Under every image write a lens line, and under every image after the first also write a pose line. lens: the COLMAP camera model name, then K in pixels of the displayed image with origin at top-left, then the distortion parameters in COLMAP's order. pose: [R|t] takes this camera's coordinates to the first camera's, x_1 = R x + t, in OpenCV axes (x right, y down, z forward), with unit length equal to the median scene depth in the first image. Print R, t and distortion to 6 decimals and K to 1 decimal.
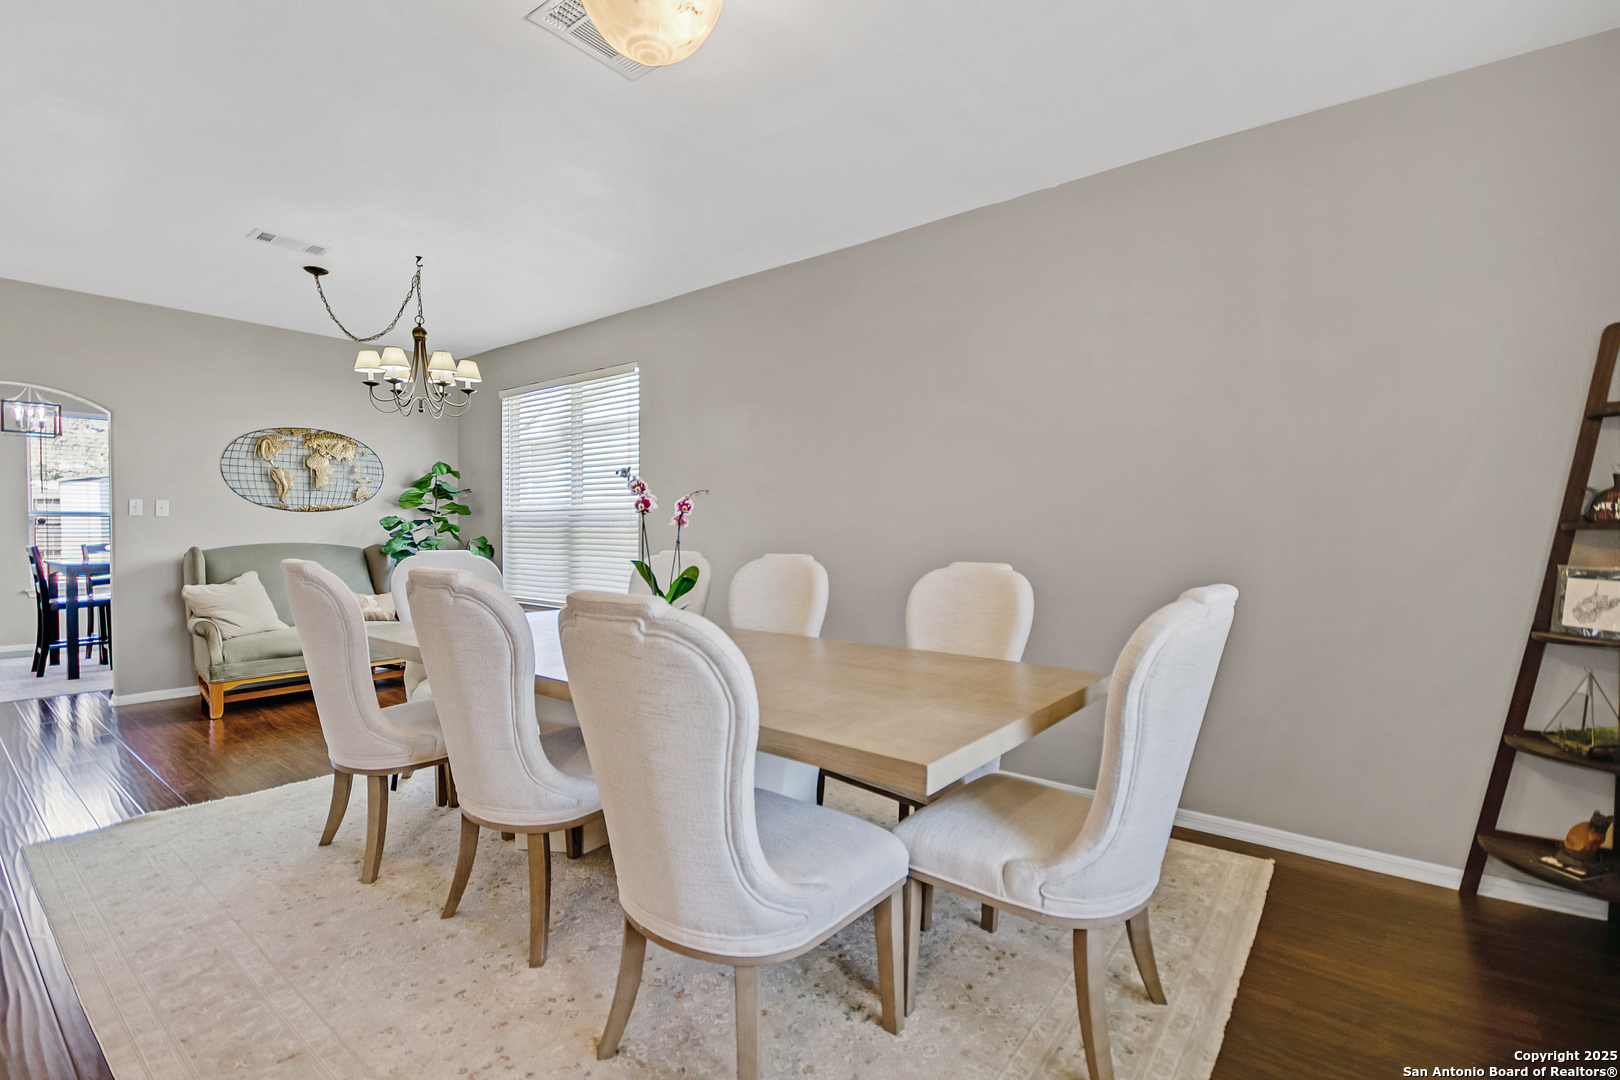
lens RADIAL K [[736.5, 0, 808.2], [0, 736.5, 547.2], [0, 0, 1]] dist [0.001395, -0.000008]
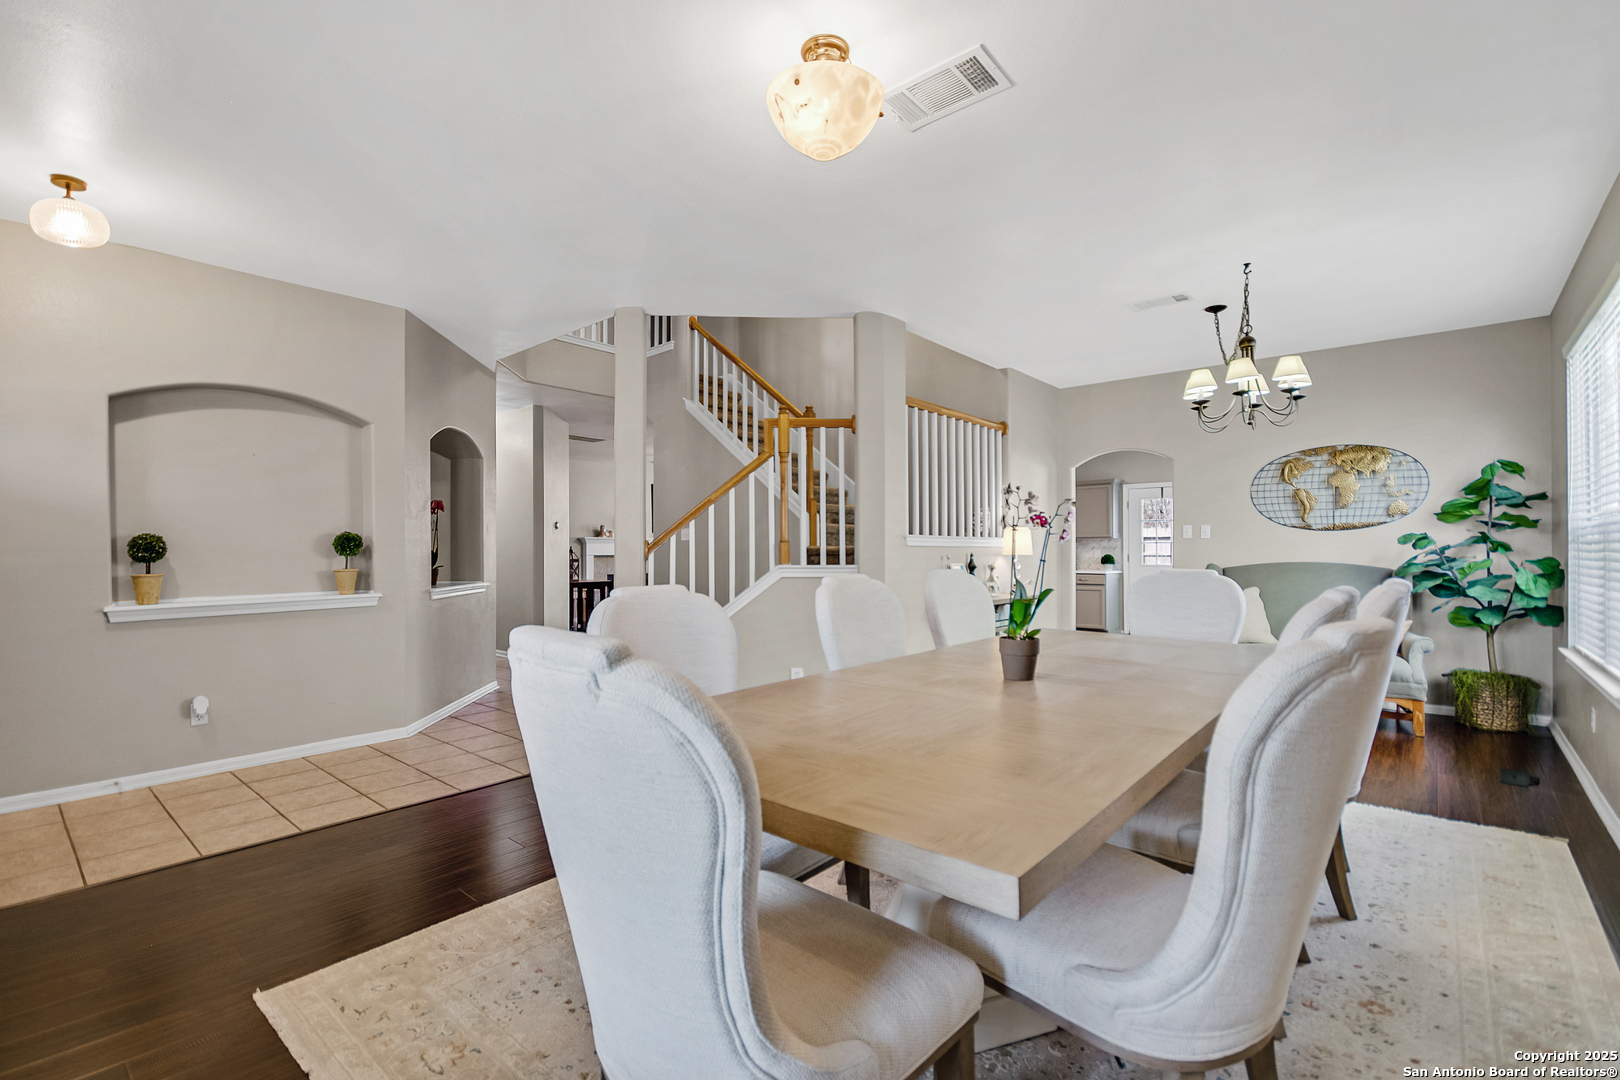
lens RADIAL K [[736.5, 0, 808.2], [0, 736.5, 547.2], [0, 0, 1]] dist [0.001395, -0.000008]
pose [[-0.038957, -0.007892, -0.999210, 0.348071], [-0.021482, 0.999744, -0.007059, -0.004342], [0.999010, 0.021190, -0.039116, 0.364804]]
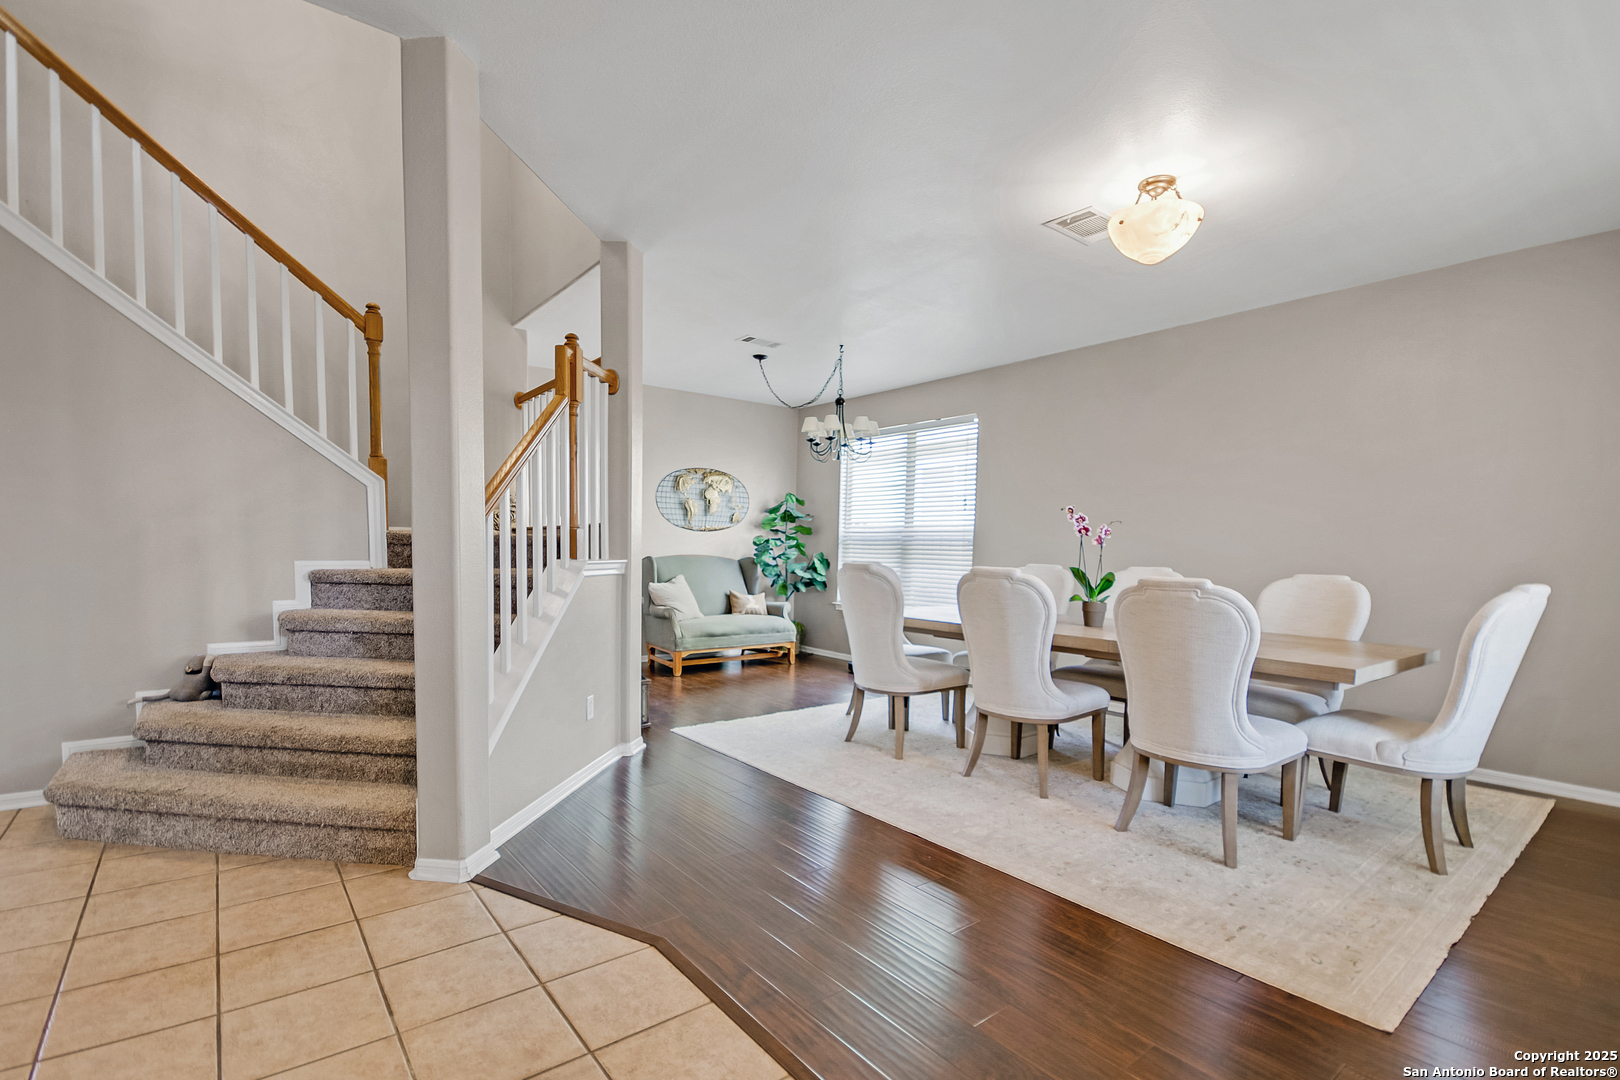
lens RADIAL K [[745.0, 0, 815.6], [0, 745.0, 614.4], [0, 0, 1]] dist [0.000534, -0.000556]
pose [[0.973104, 0.035014, -0.227688, -0.182733], [-0.021349, 0.997835, 0.062204, 0.014057], [0.229373, -0.055670, 0.971745, -0.286354]]
